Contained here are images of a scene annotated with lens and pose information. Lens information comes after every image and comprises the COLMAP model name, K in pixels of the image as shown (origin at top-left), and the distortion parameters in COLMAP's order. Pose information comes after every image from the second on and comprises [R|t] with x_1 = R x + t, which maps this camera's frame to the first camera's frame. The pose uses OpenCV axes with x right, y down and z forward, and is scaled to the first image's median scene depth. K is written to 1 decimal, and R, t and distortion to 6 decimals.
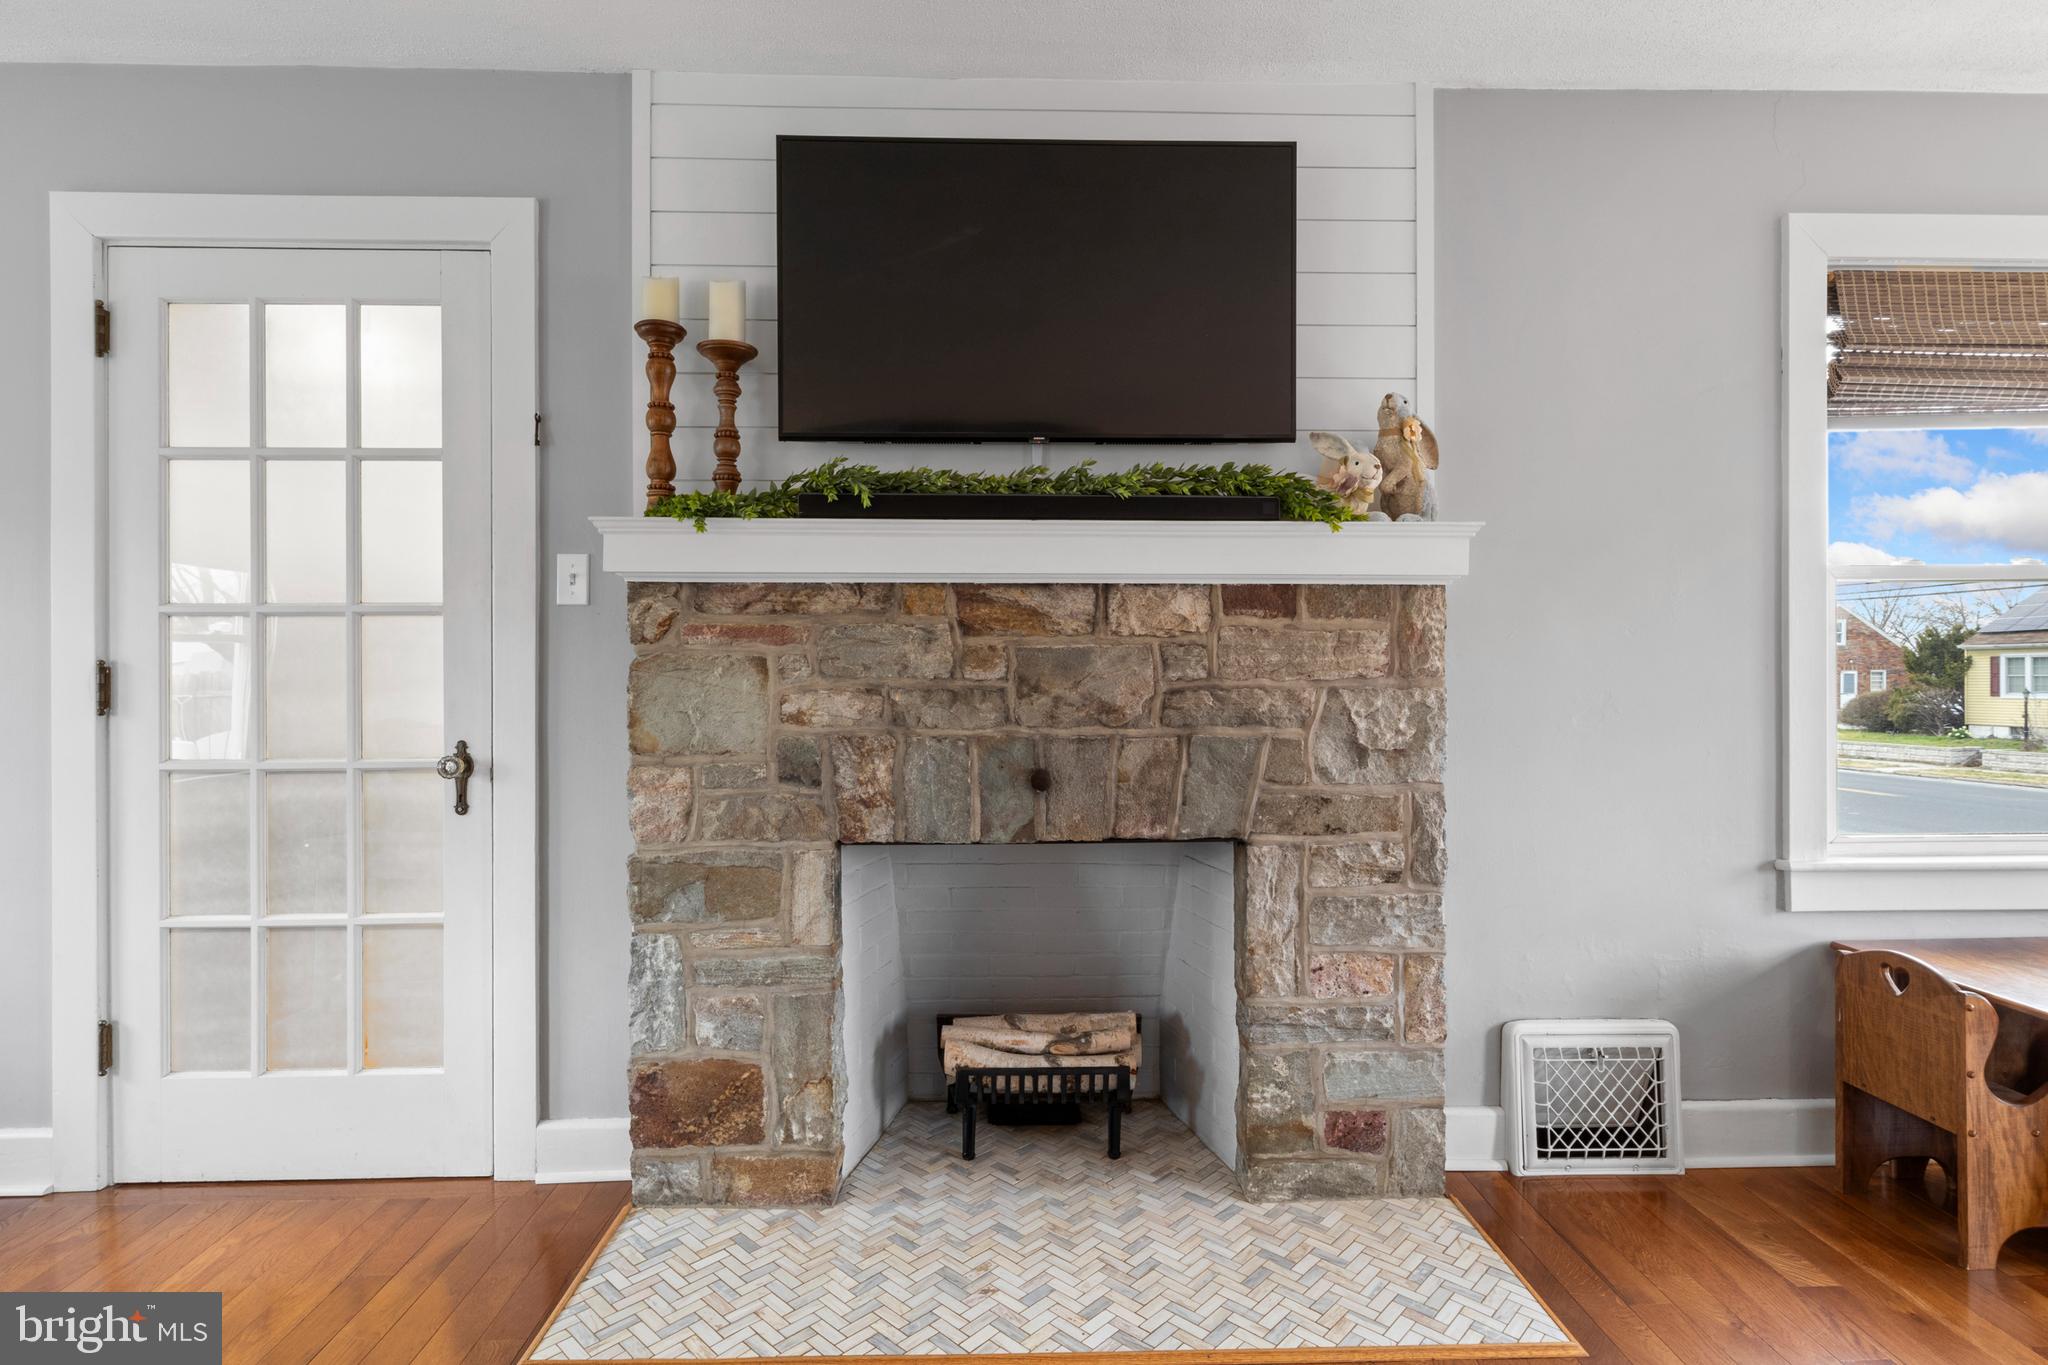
lens RADIAL K [[1052.4, 0, 1053.9], [0, 1052.4, 704.7], [0, 0, 1]] dist [0.000951, -0.002152]
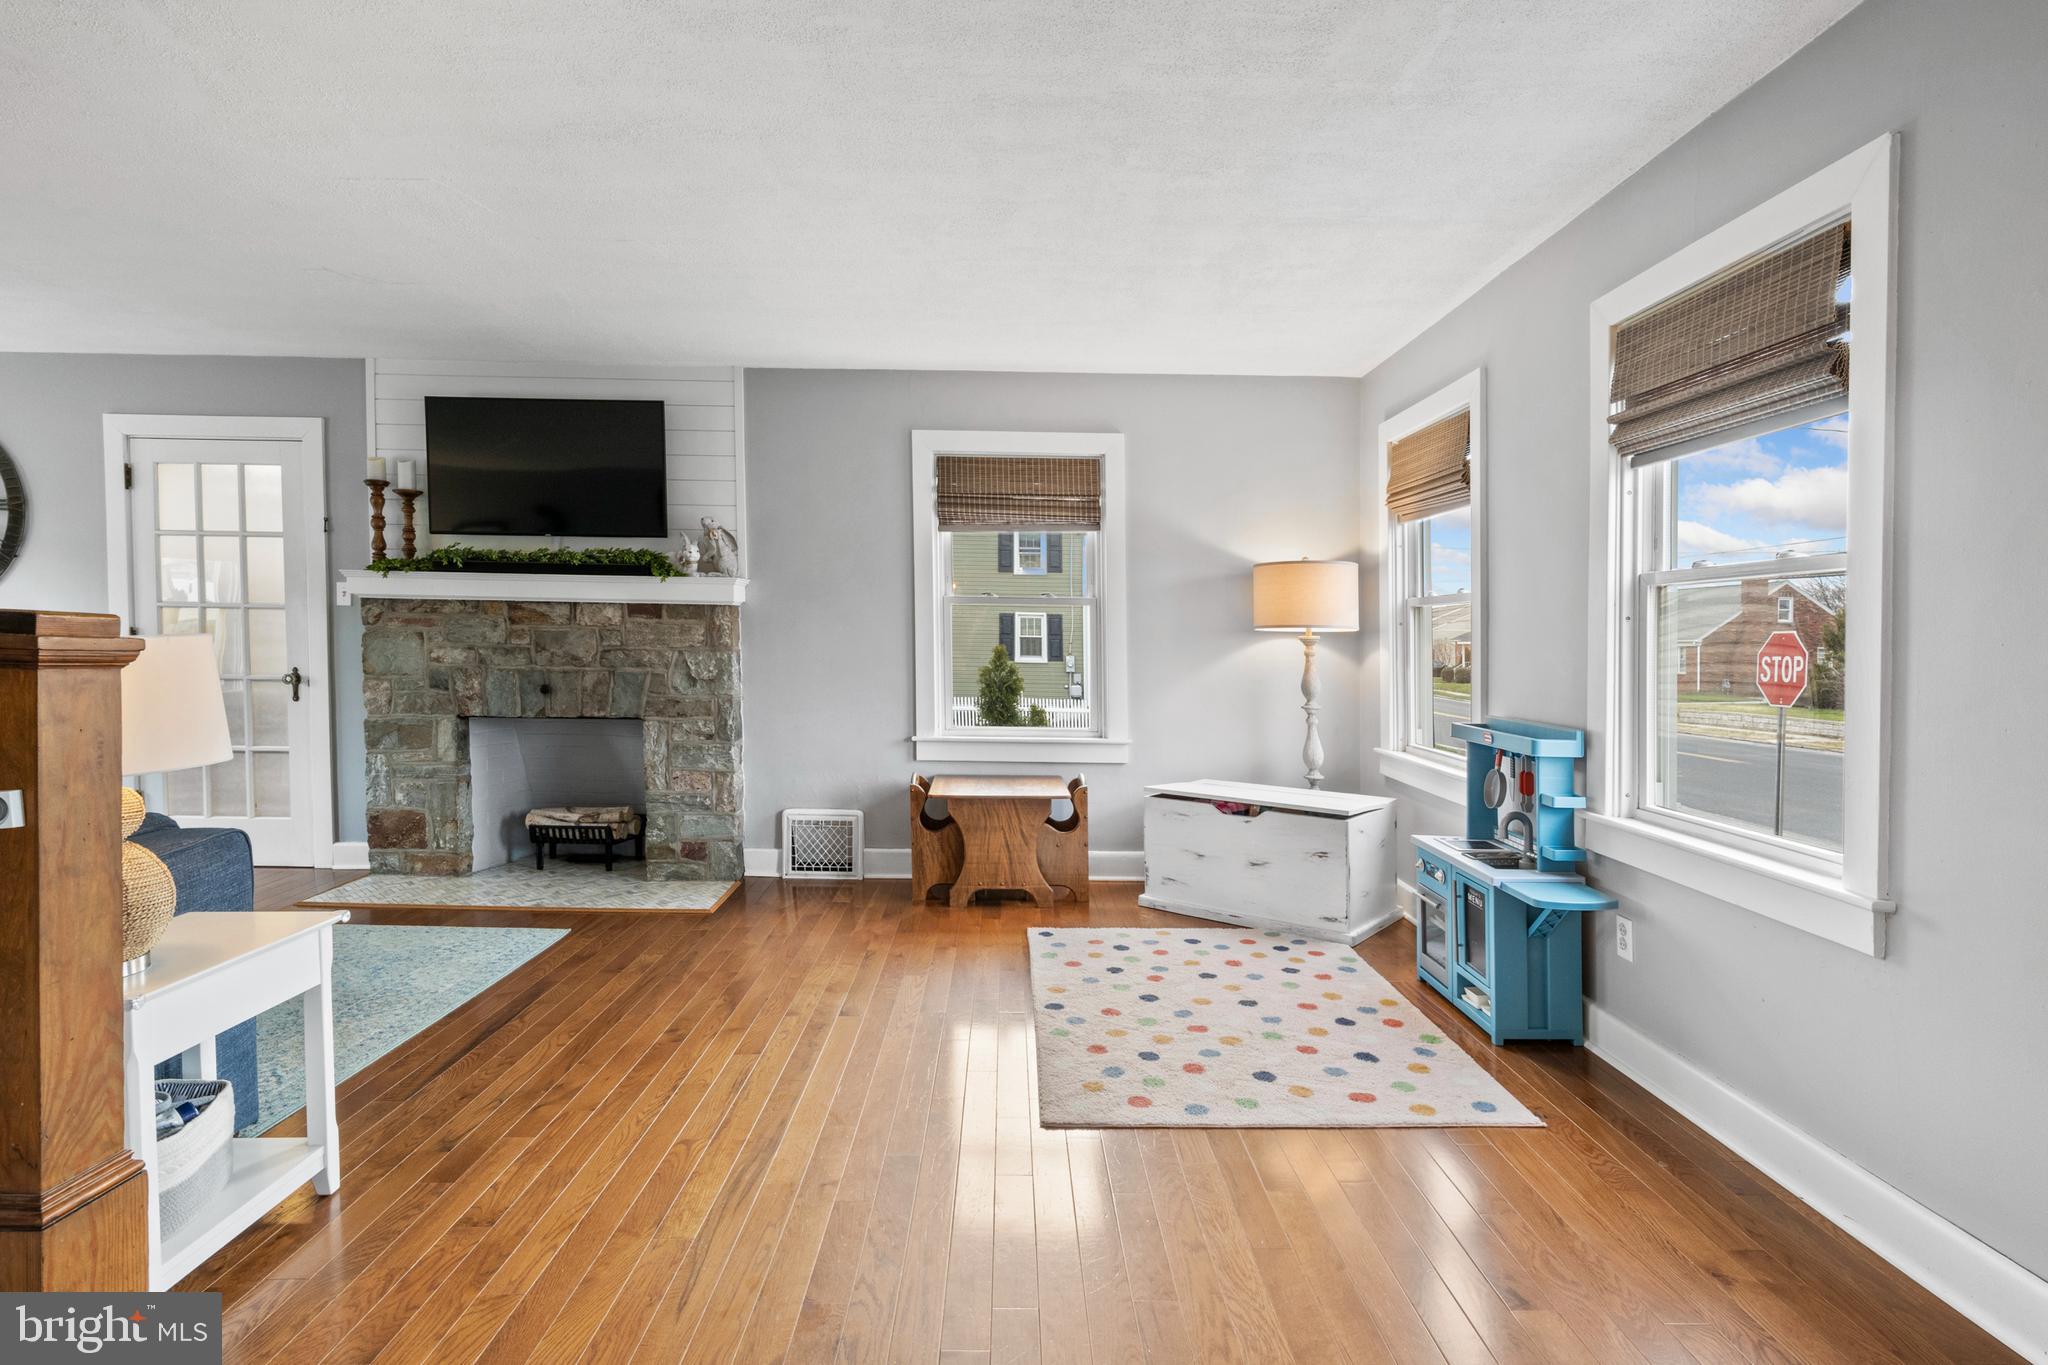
lens RADIAL K [[1052.4, 0, 1026.3], [0, 1052.4, 723.7], [0, 0, 1]] dist [0.000951, -0.002152]
pose [[0.999598, 0.021399, -0.018595, 1.028267], [-0.020271, 0.998059, 0.058885, -0.008165], [0.019819, -0.058484, 0.998092, -1.192517]]
